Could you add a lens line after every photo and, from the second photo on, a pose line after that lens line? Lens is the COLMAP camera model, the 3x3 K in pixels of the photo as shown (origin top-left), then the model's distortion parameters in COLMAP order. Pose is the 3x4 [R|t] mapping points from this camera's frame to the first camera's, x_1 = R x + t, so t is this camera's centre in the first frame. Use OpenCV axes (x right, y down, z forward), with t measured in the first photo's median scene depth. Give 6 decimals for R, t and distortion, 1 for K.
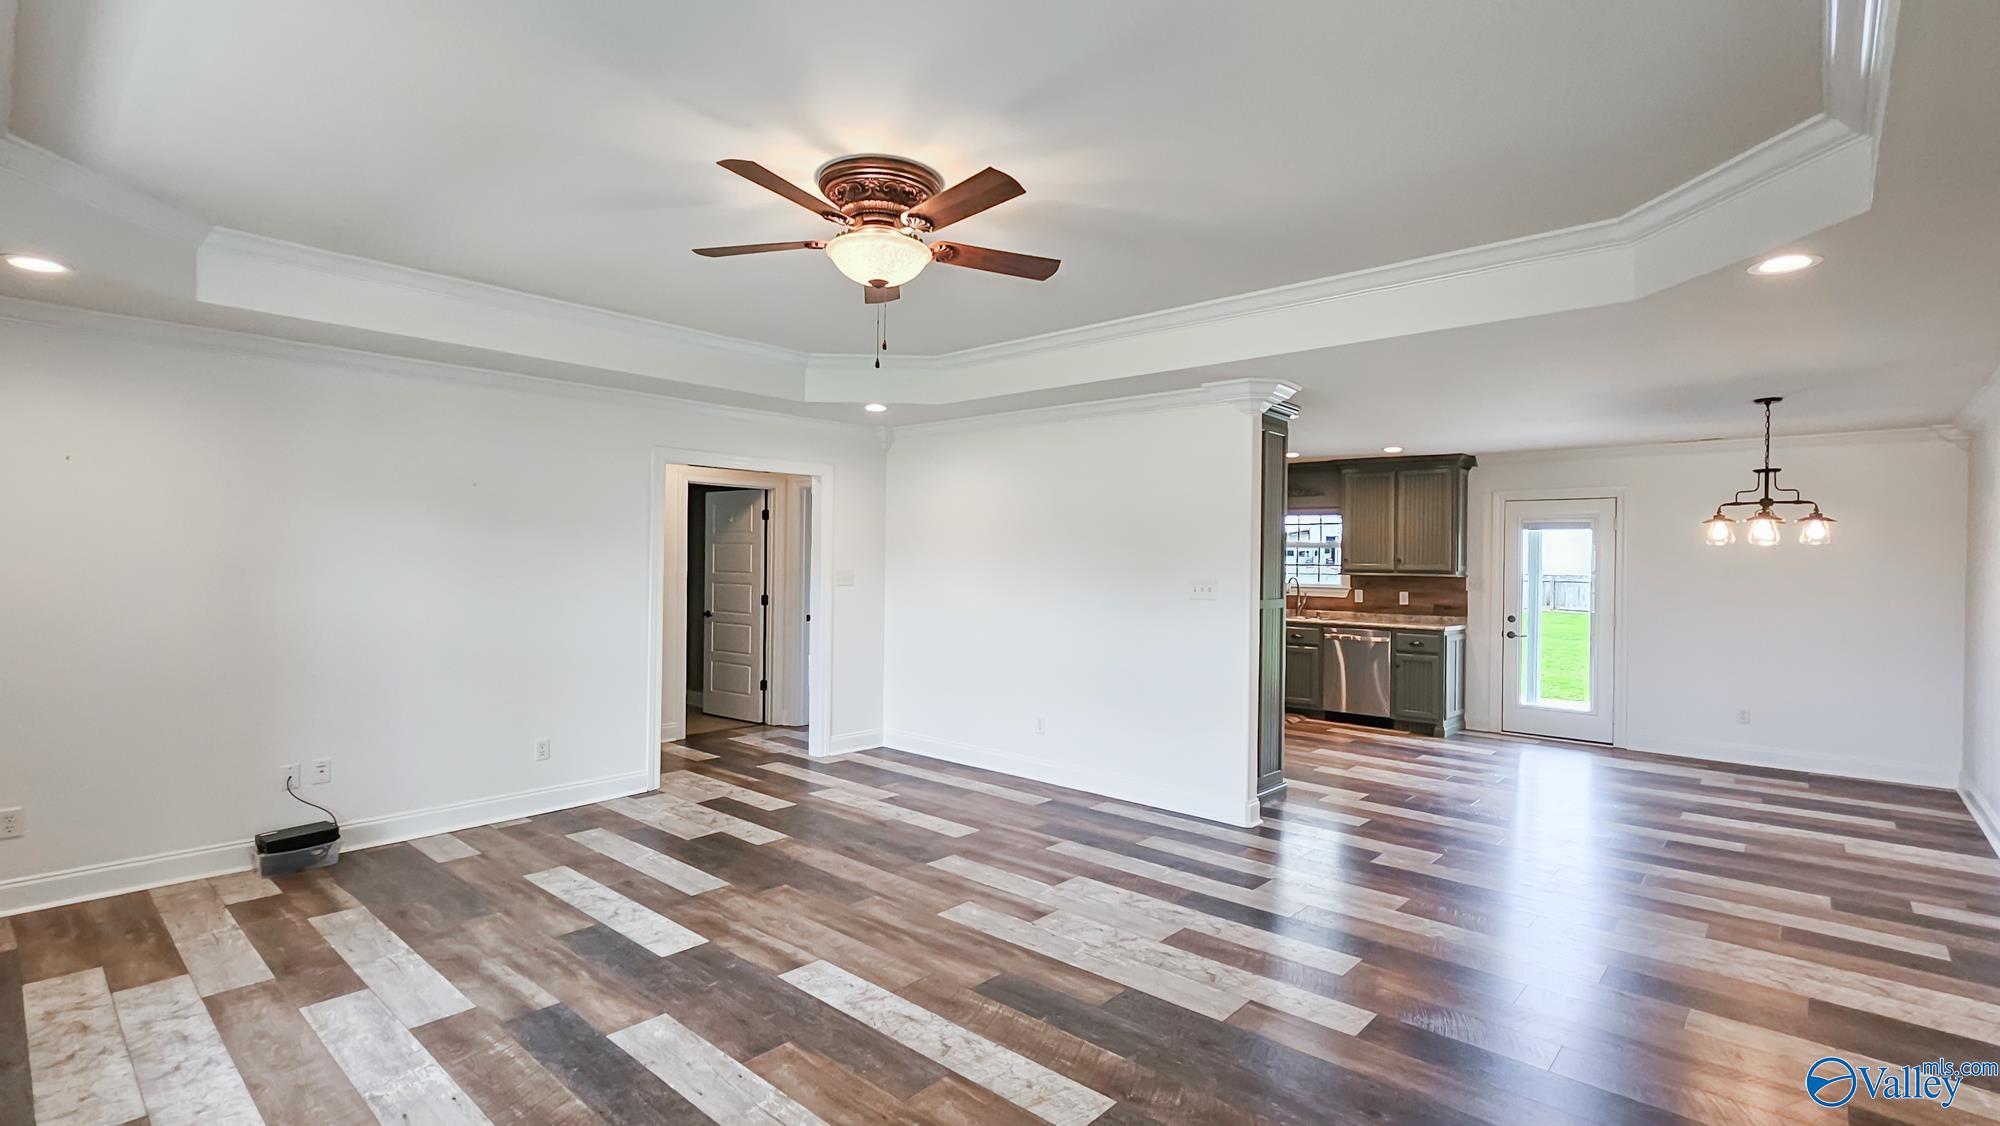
lens RADIAL K [[902.4, 0, 1000.0], [0, 902.4, 563.0], [0, 0, 1]] dist [0.004502, 0.000262]
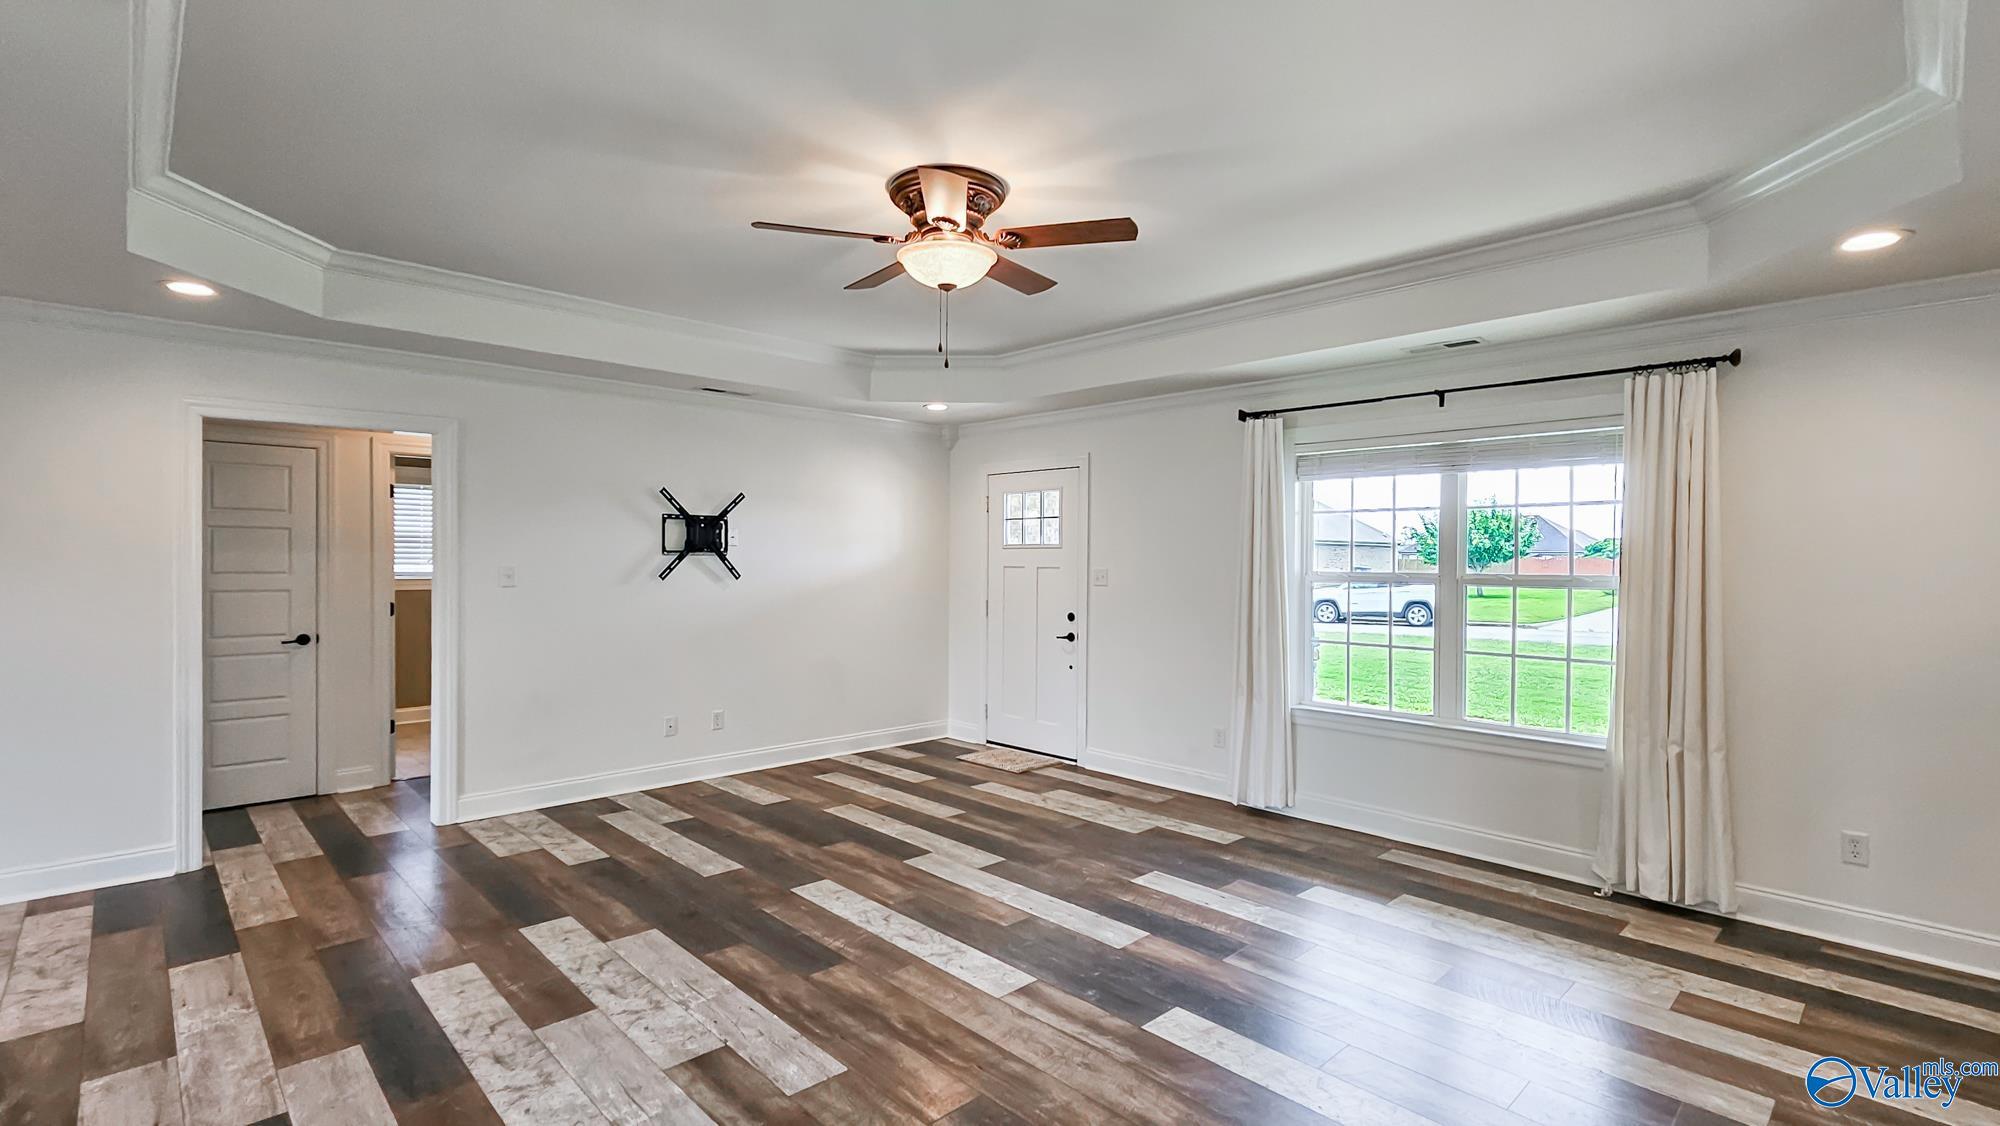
lens RADIAL K [[902.4, 0, 1000.0], [0, 902.4, 563.0], [0, 0, 1]] dist [0.004502, 0.000262]
pose [[-0.997168, -0.018059, 0.073000, -0.268231], [-0.017536, 0.999816, 0.007807, -0.001435], [-0.073127, 0.006505, -0.997301, 1.970965]]
